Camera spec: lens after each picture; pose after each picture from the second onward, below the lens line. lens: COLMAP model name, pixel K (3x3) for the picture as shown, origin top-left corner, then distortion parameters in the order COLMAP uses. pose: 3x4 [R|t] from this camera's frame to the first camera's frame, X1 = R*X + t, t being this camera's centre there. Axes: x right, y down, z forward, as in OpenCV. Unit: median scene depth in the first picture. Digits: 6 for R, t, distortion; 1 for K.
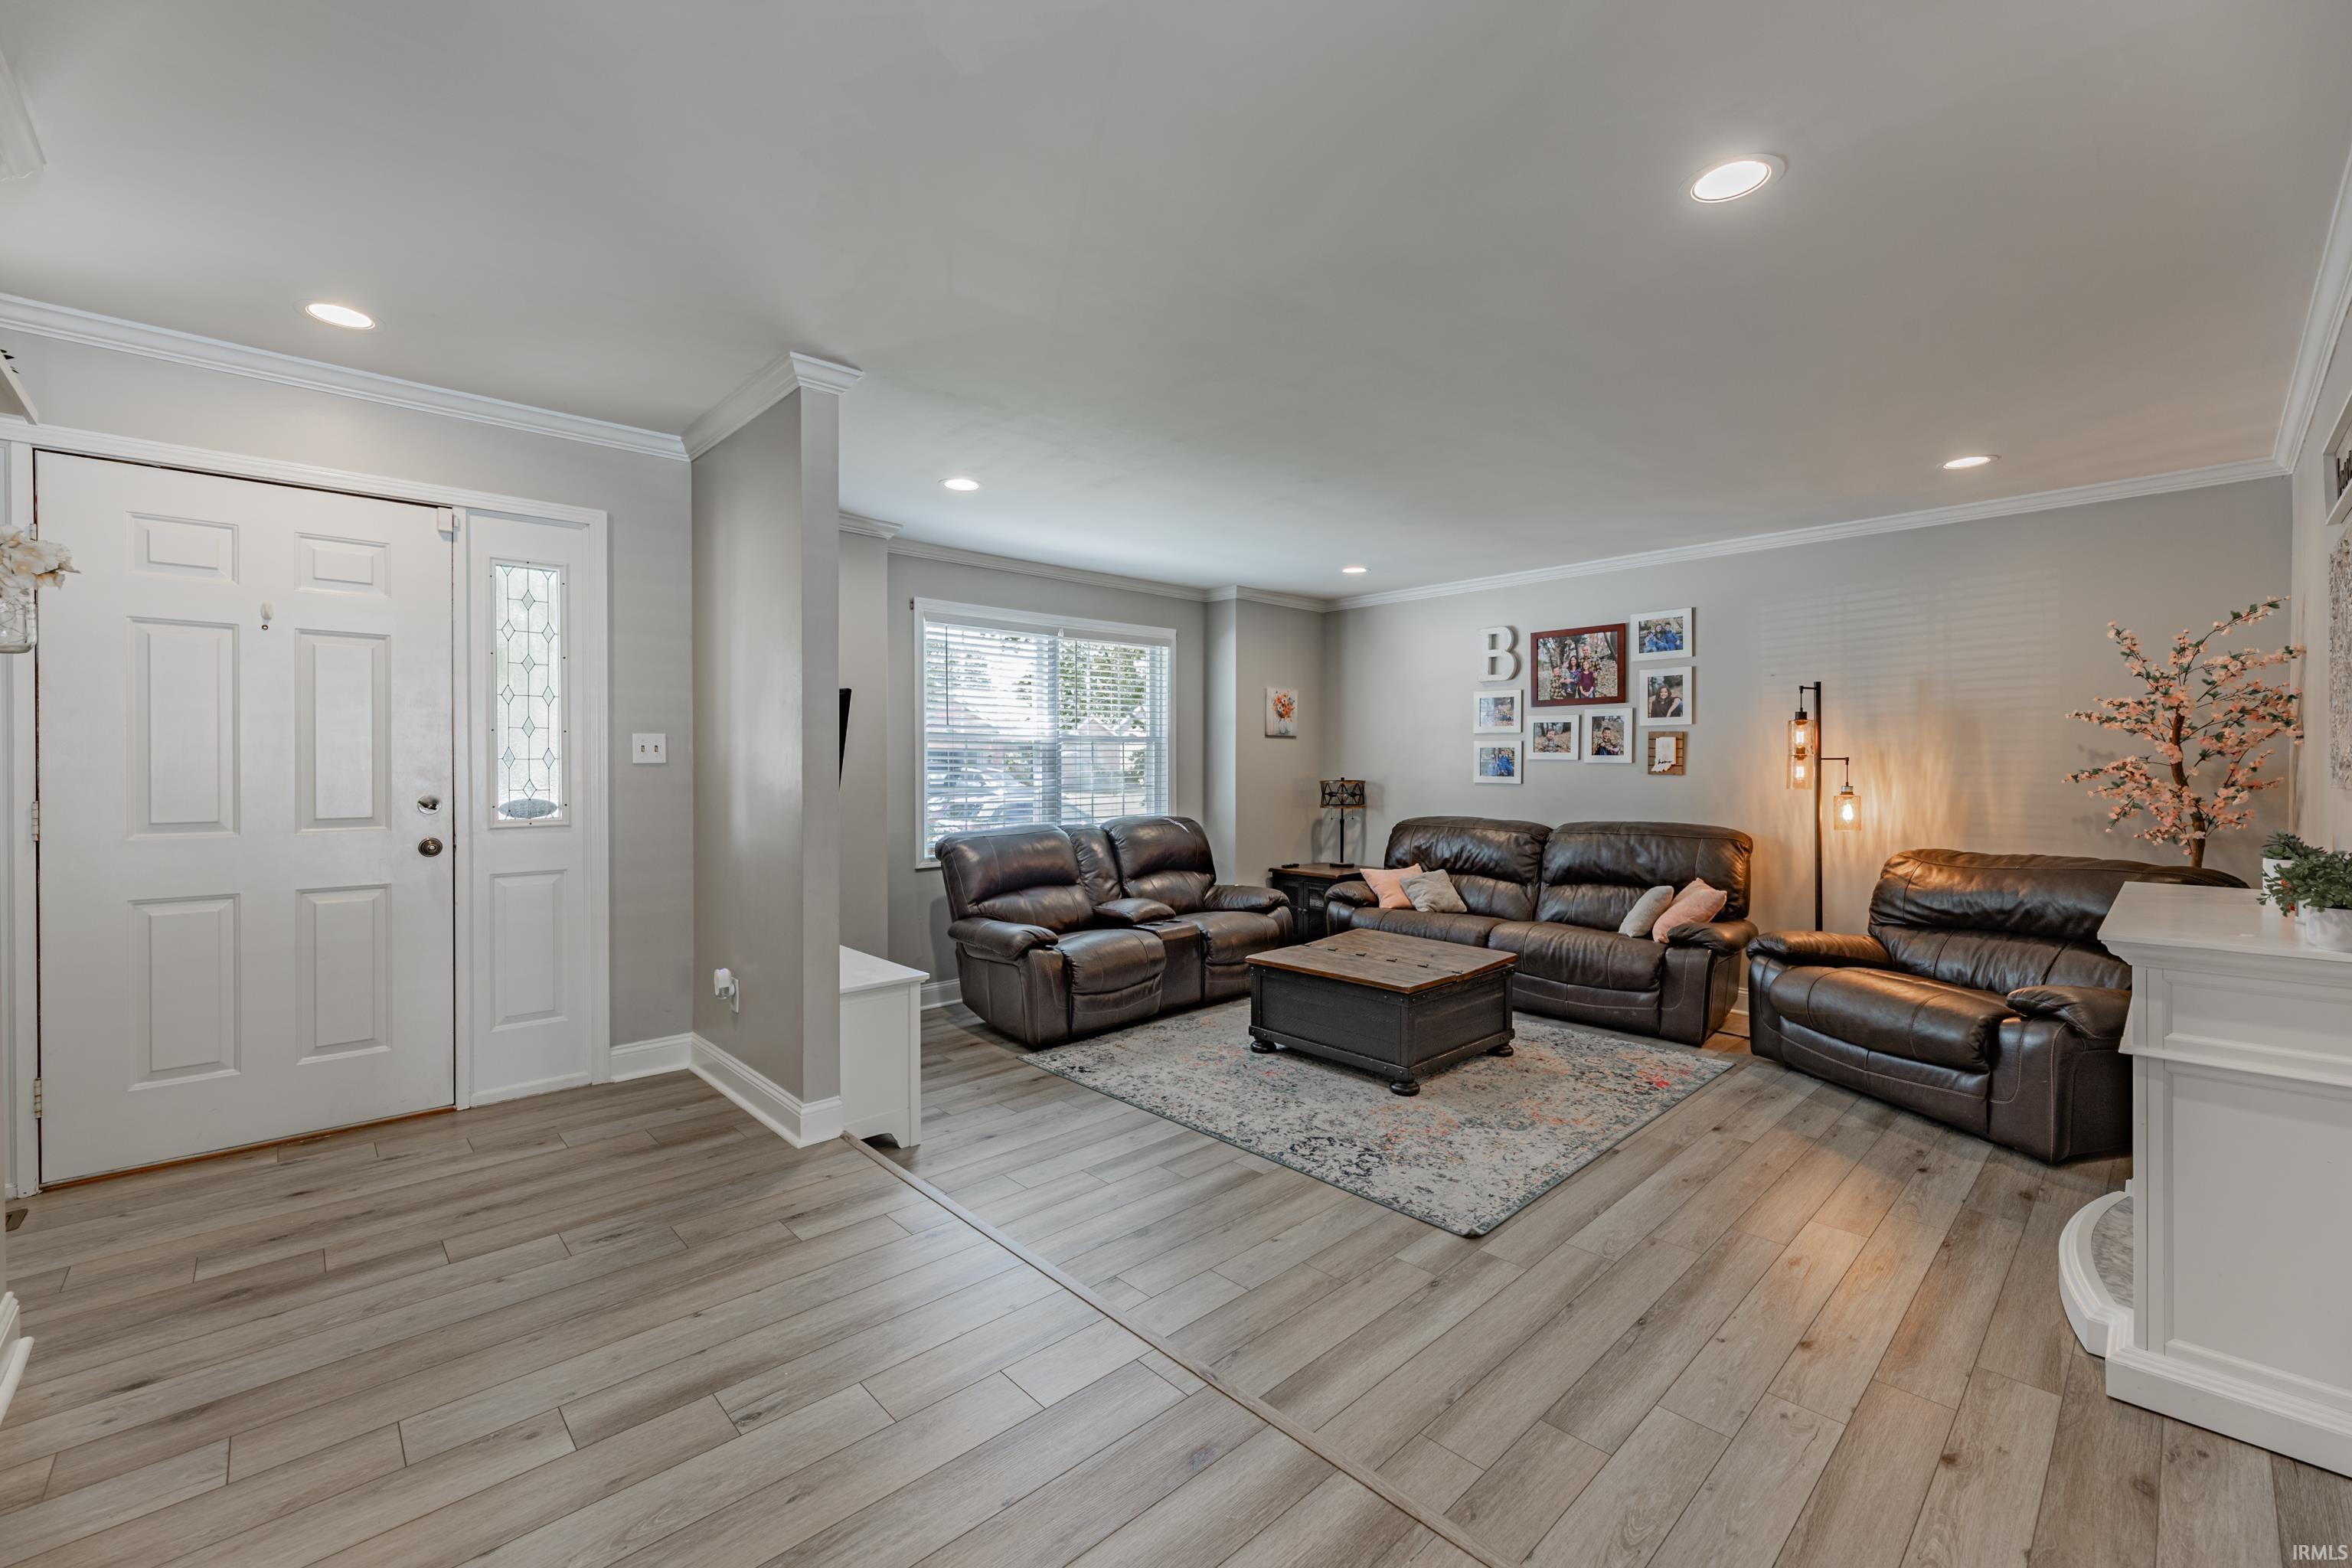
lens RADIAL K [[960.2, 0, 1163.9], [0, 960.2, 771.2], [0, 0, 1]] dist [0.000802, -0.000026]
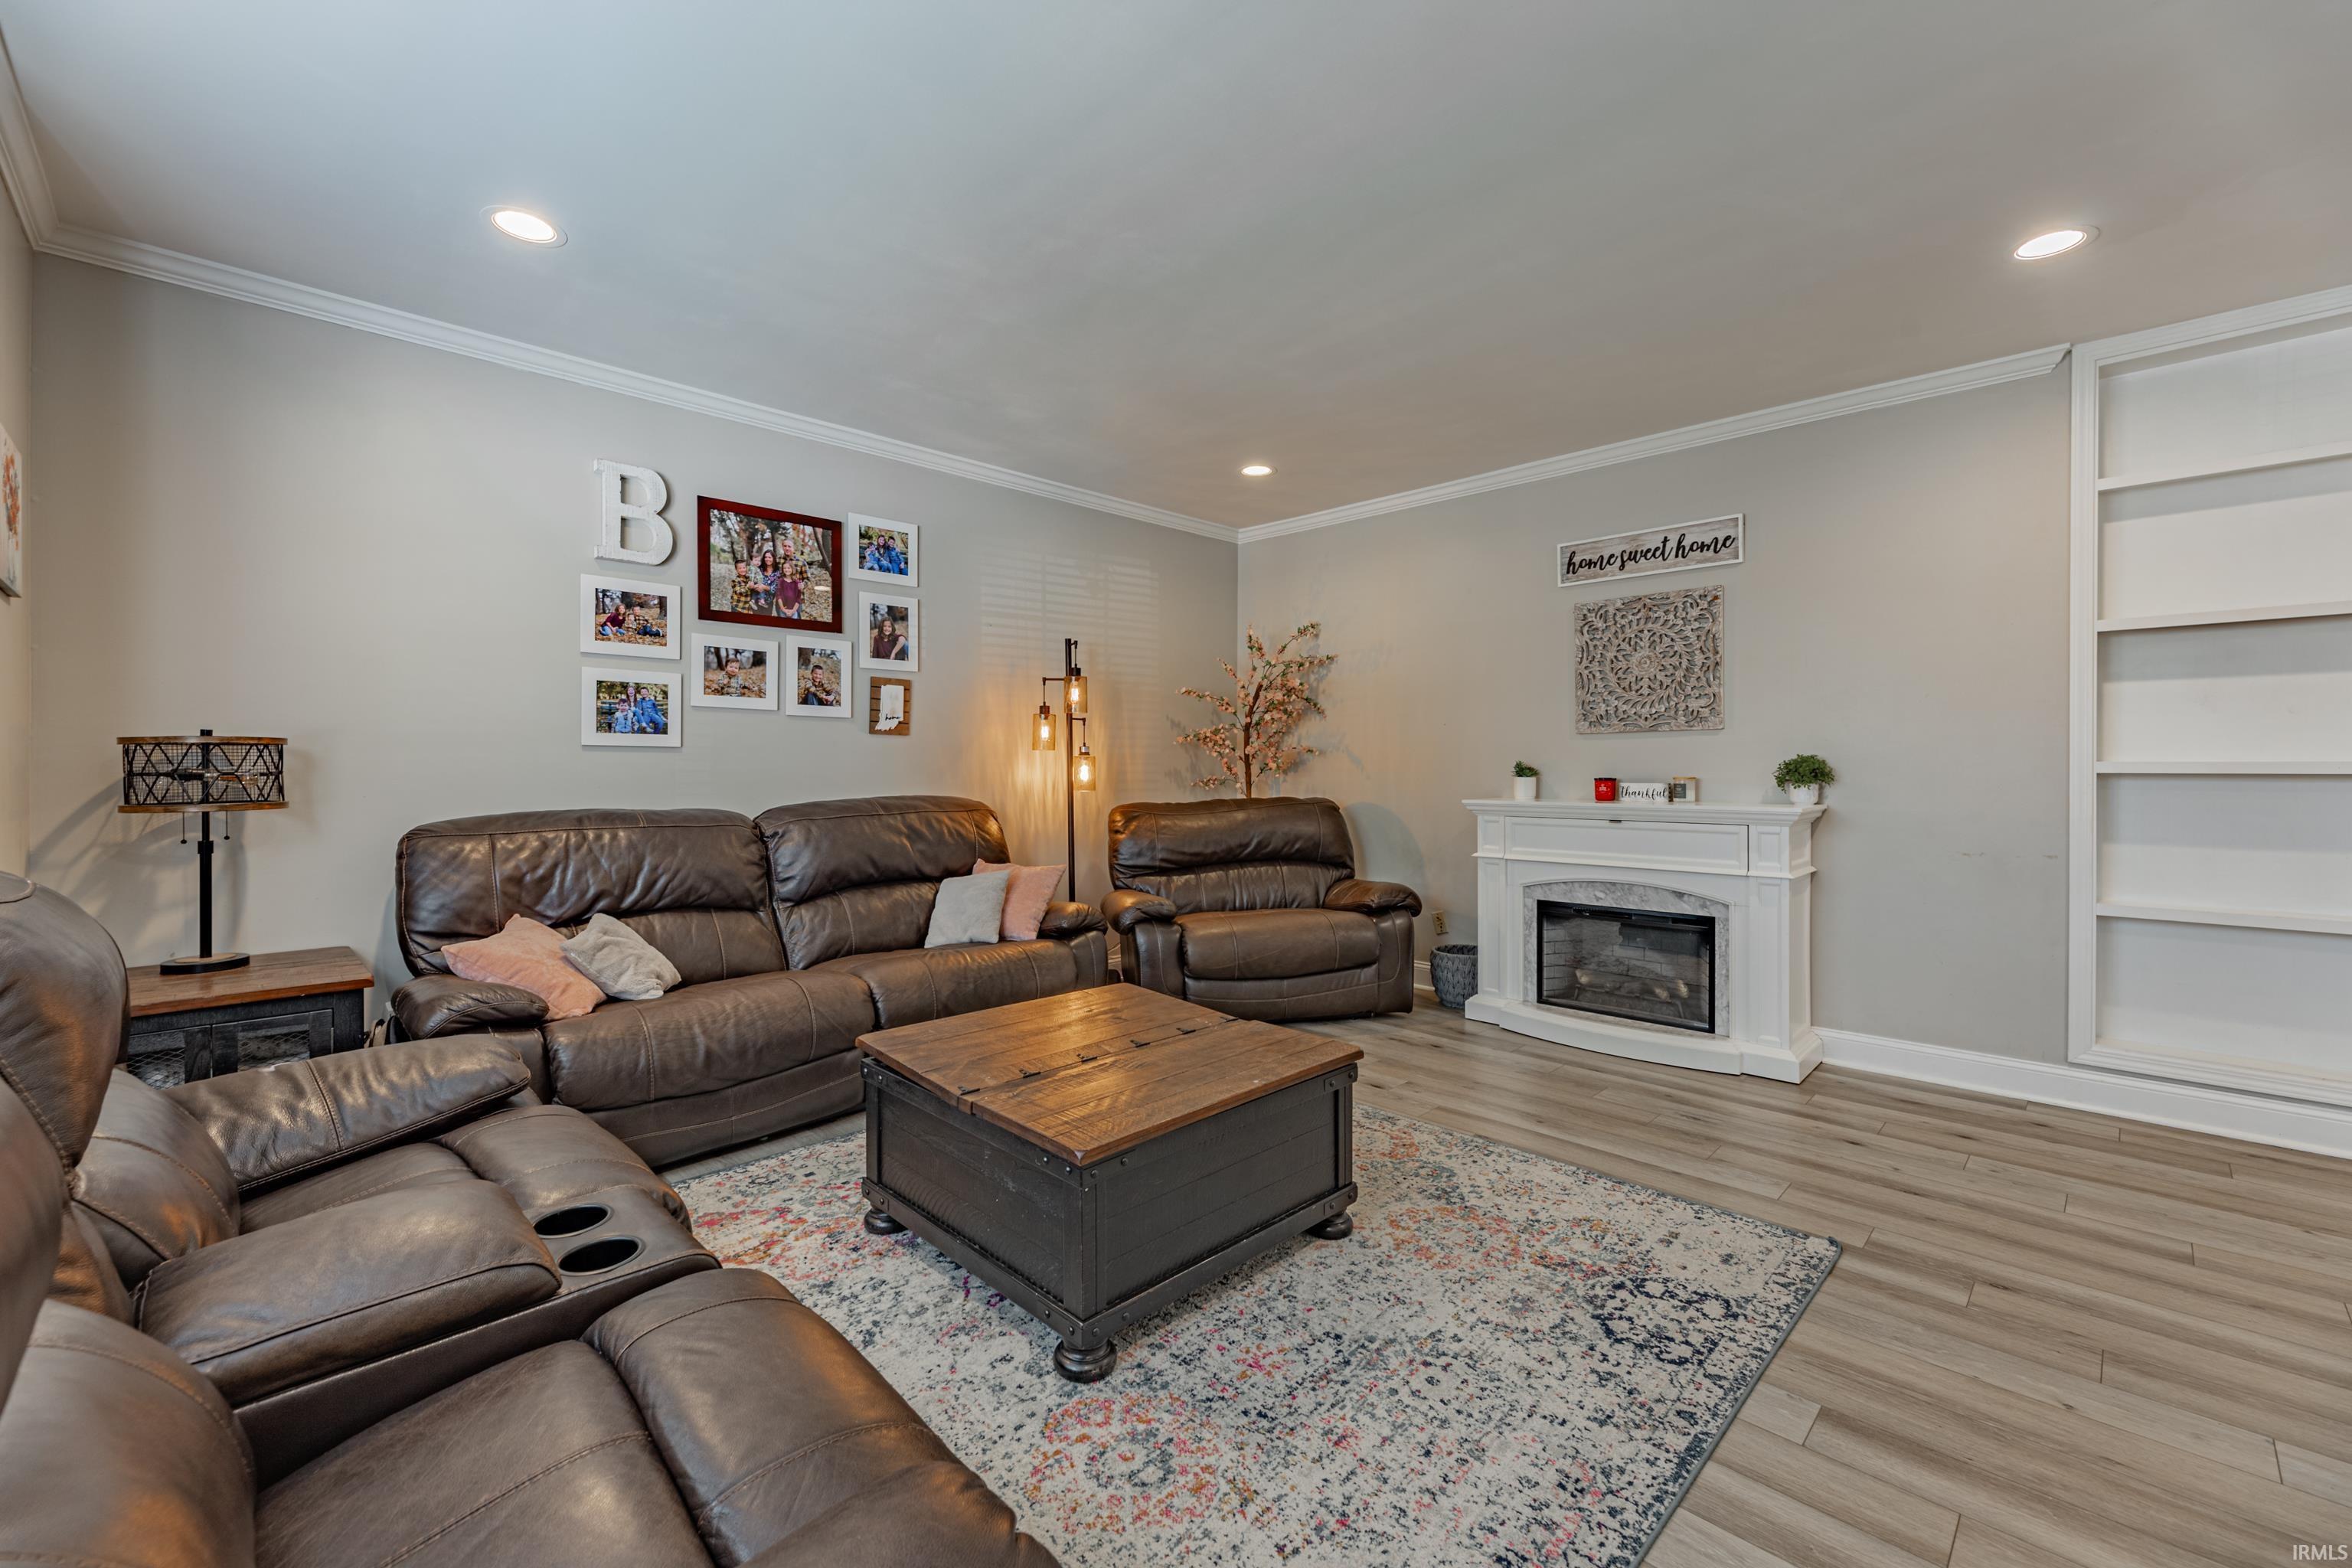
lens RADIAL K [[960.2, 0, 1163.9], [0, 960.2, 771.2], [0, 0, 1]] dist [0.000802, -0.000026]
pose [[-0.025386, -0.006124, 0.999659, -0.250409], [0.010115, 0.999928, 0.006382, 0.030453], [-0.999627, 0.010273, -0.025323, 0.806888]]
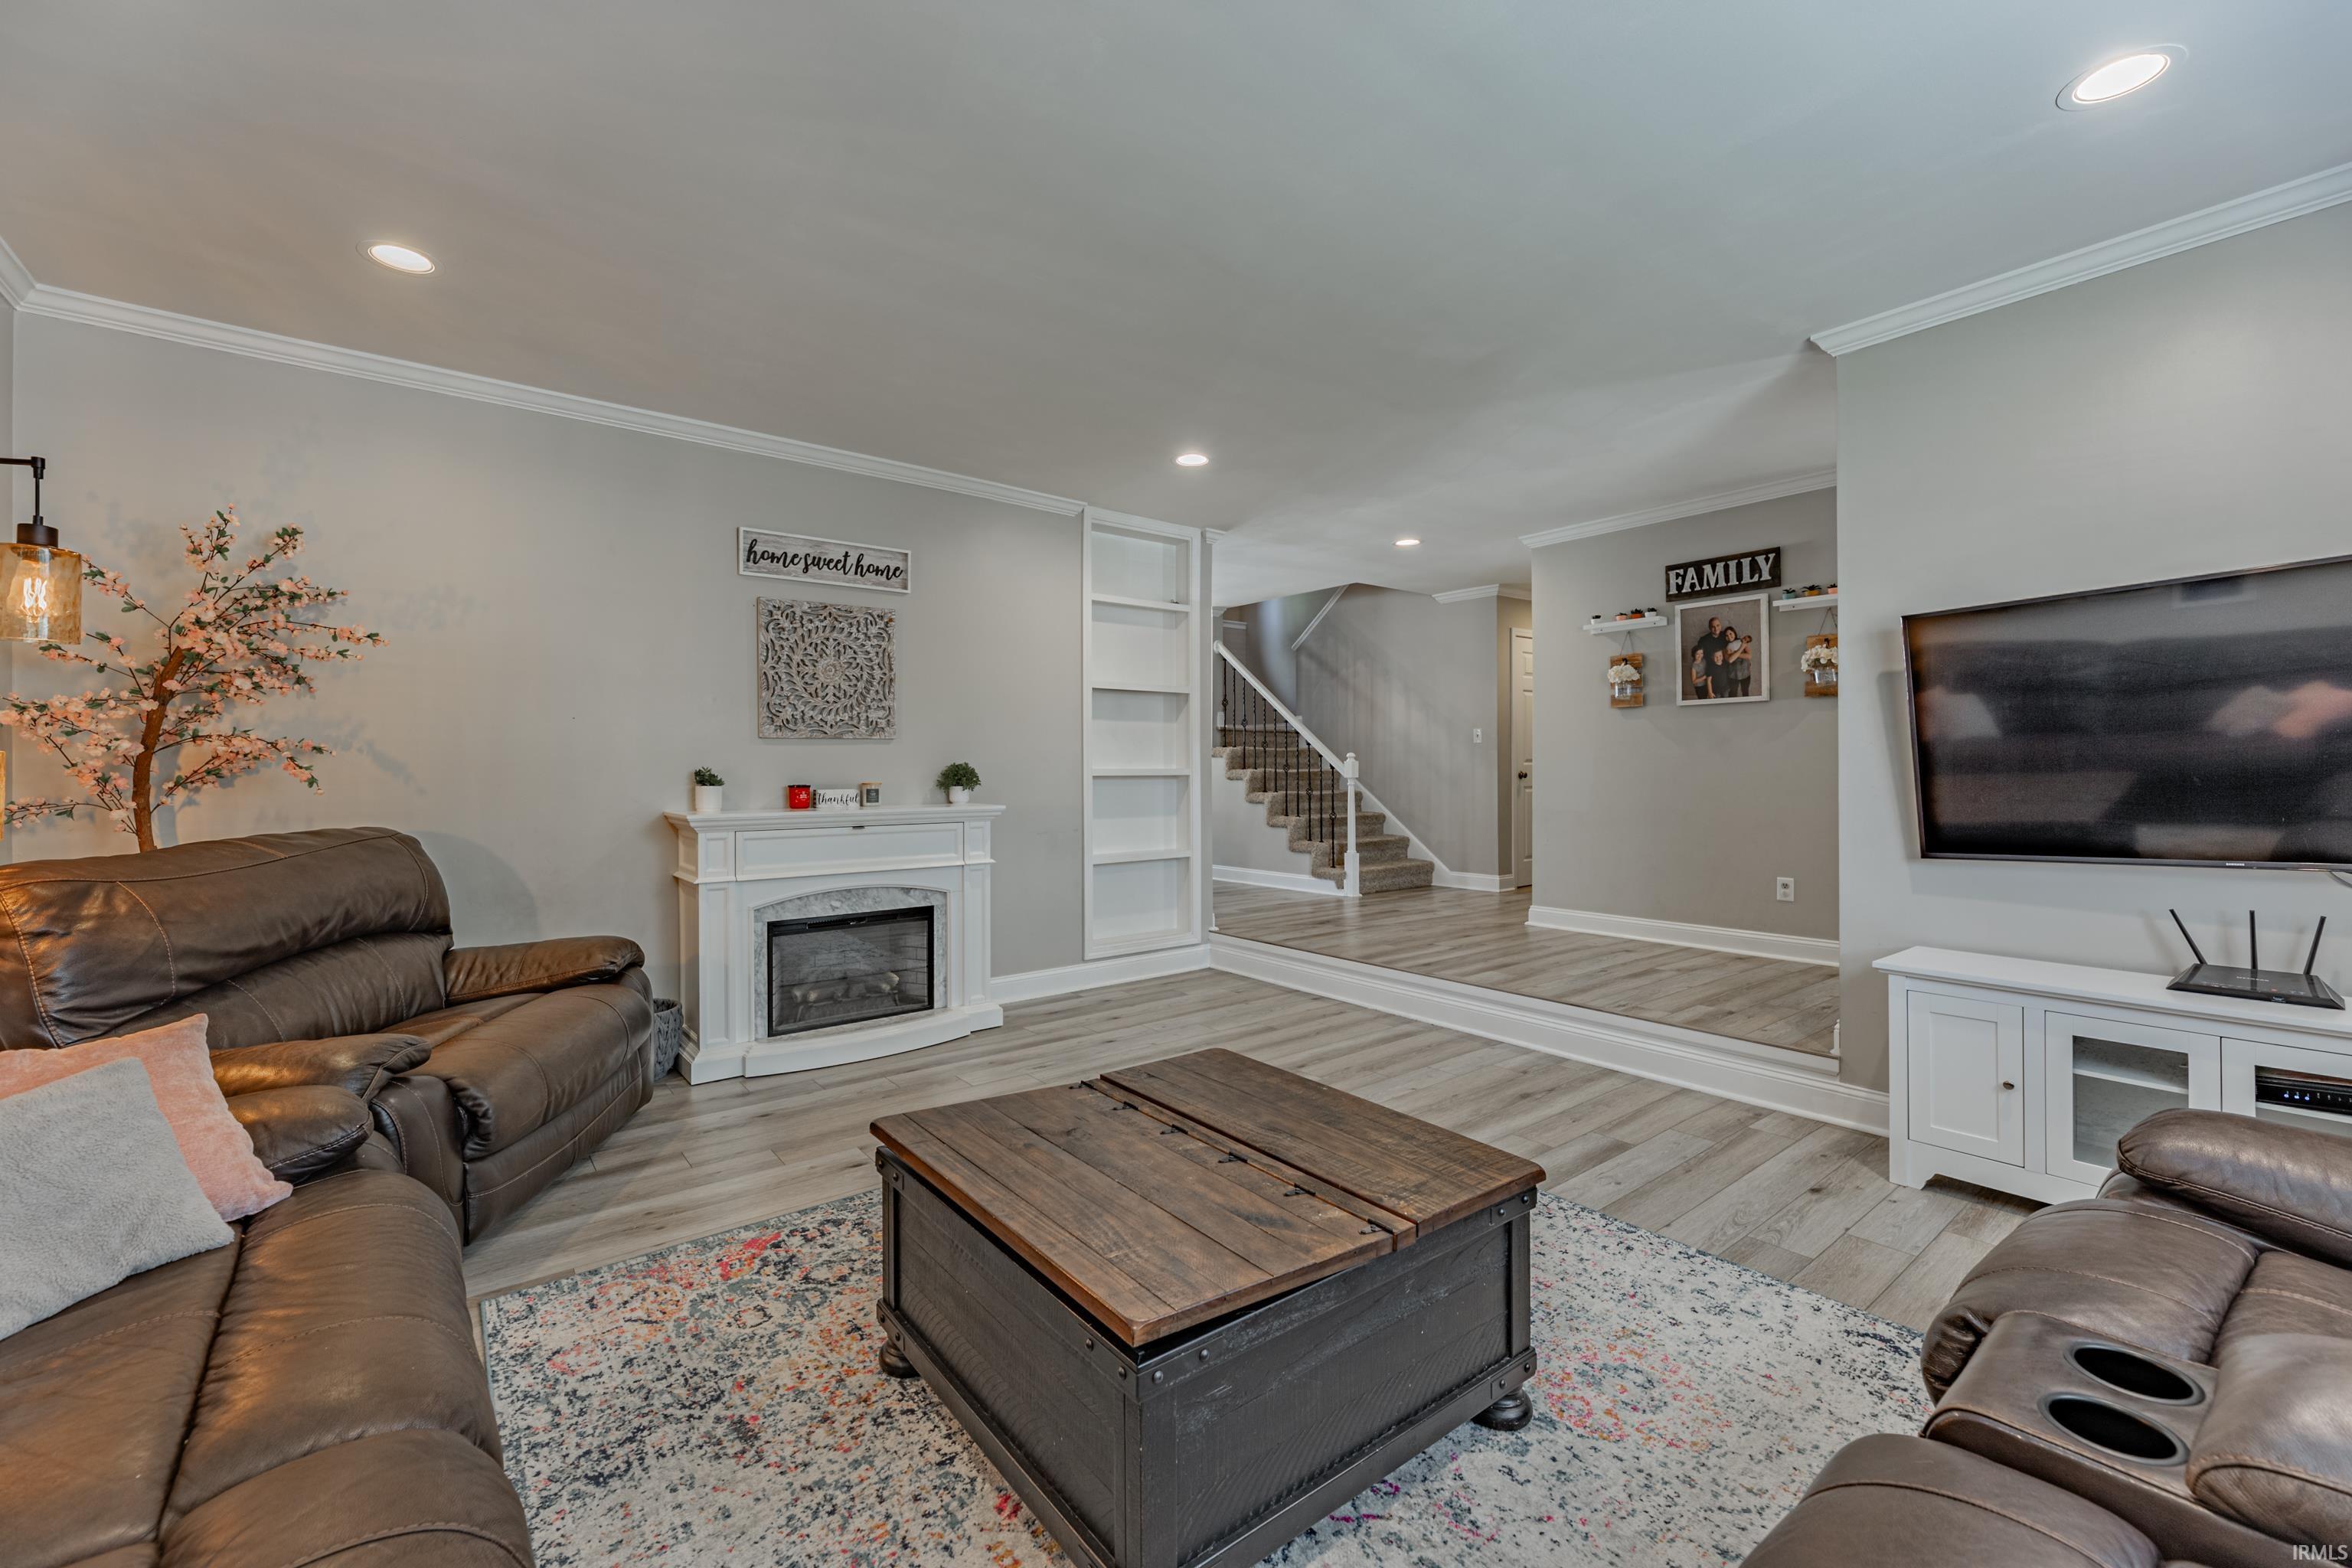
lens RADIAL K [[960.2, 0, 1163.9], [0, 960.2, 771.2], [0, 0, 1]] dist [0.000802, -0.000026]
pose [[-0.996036, 0.003461, 0.088881, 0.165729], [0.004402, 0.999936, 0.010398, 0.027101], [-0.088840, 0.010748, -0.995988, 1.149301]]
